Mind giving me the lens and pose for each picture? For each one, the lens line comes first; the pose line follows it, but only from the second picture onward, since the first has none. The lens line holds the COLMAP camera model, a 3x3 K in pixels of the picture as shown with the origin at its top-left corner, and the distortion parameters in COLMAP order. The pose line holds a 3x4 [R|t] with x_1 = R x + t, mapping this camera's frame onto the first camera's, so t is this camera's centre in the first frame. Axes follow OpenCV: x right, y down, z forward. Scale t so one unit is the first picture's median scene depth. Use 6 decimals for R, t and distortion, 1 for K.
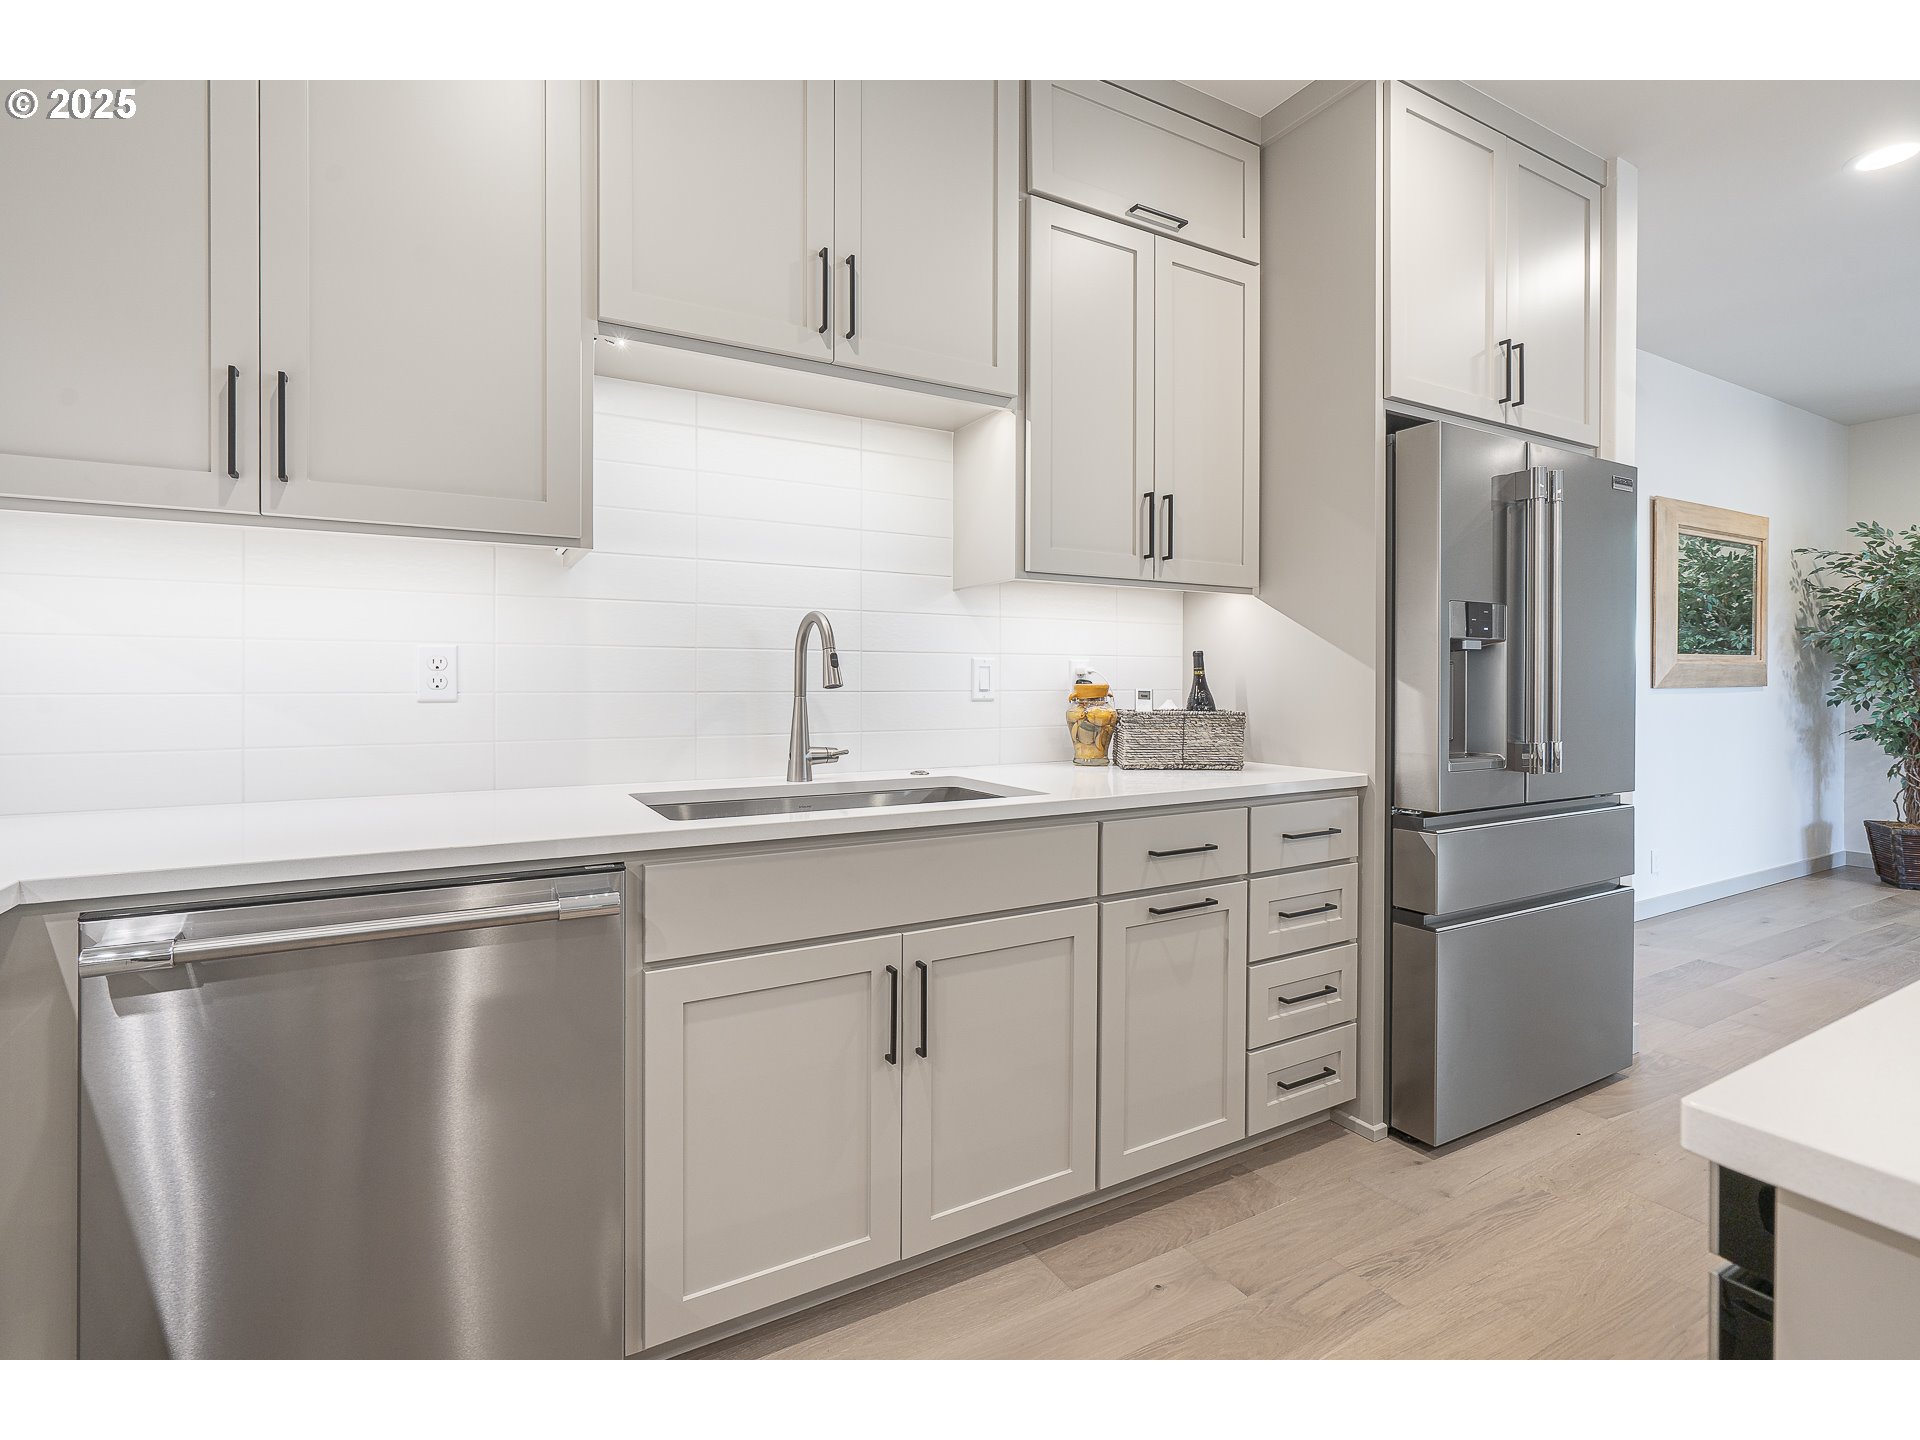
lens RADIAL K [[899.9, 0, 960.0], [0, 899.9, 720.0], [0, 0, 1]] dist [-0.001080, -0.000090]
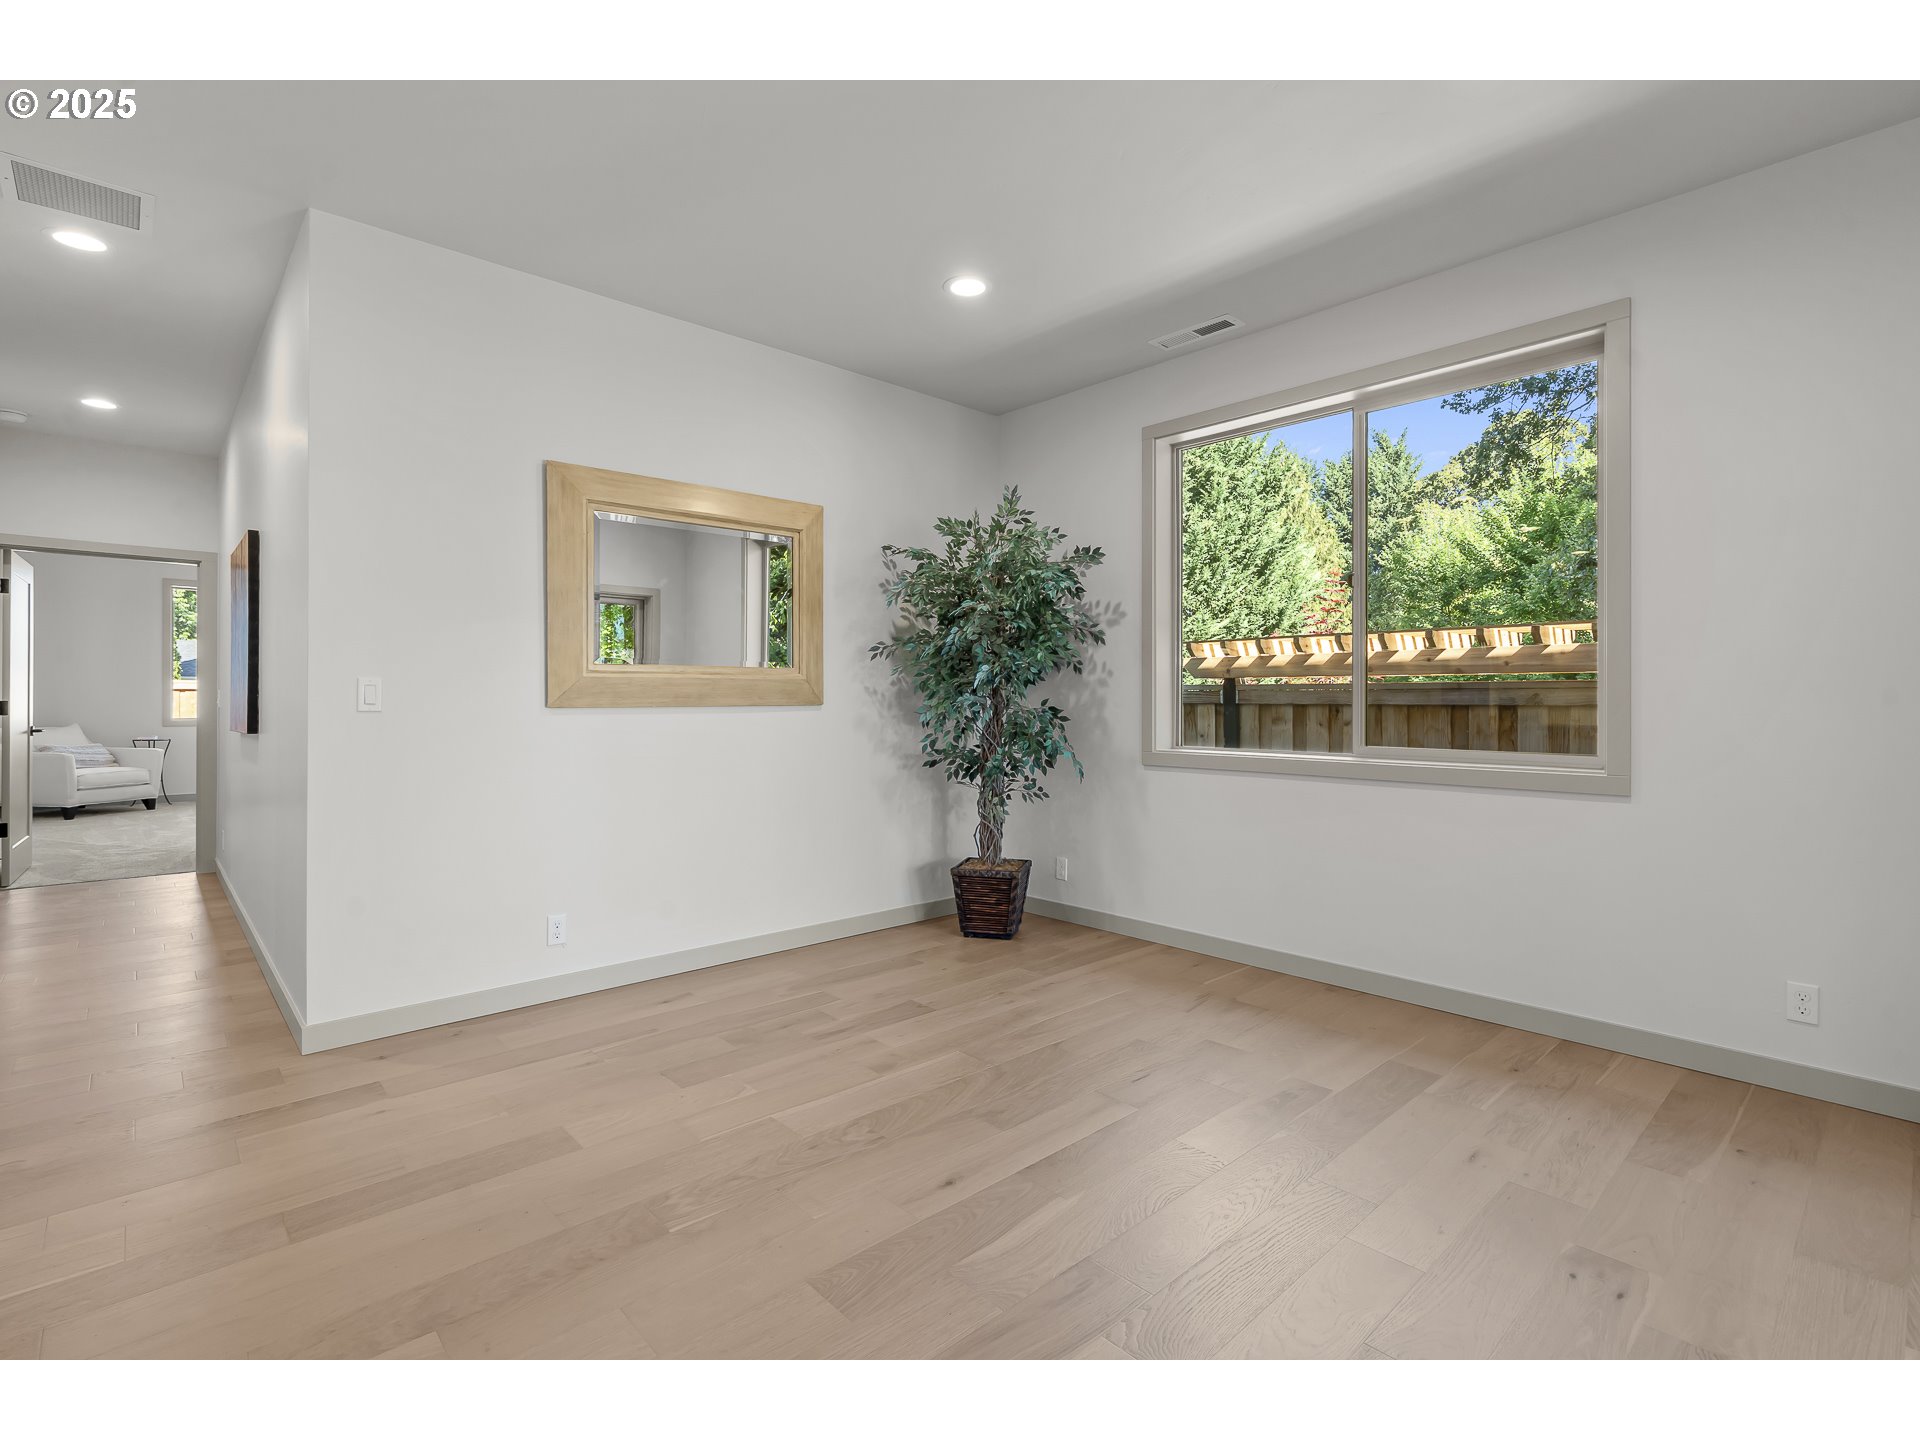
lens RADIAL K [[899.9, 0, 960.0], [0, 899.9, 720.0], [0, 0, 1]] dist [-0.001080, -0.000090]
pose [[0.974194, 0.000968, 0.225712, 0.794783], [0.001432, 0.999944, -0.010468, -0.014214], [-0.225710, 0.010522, 0.974138, 0.141355]]
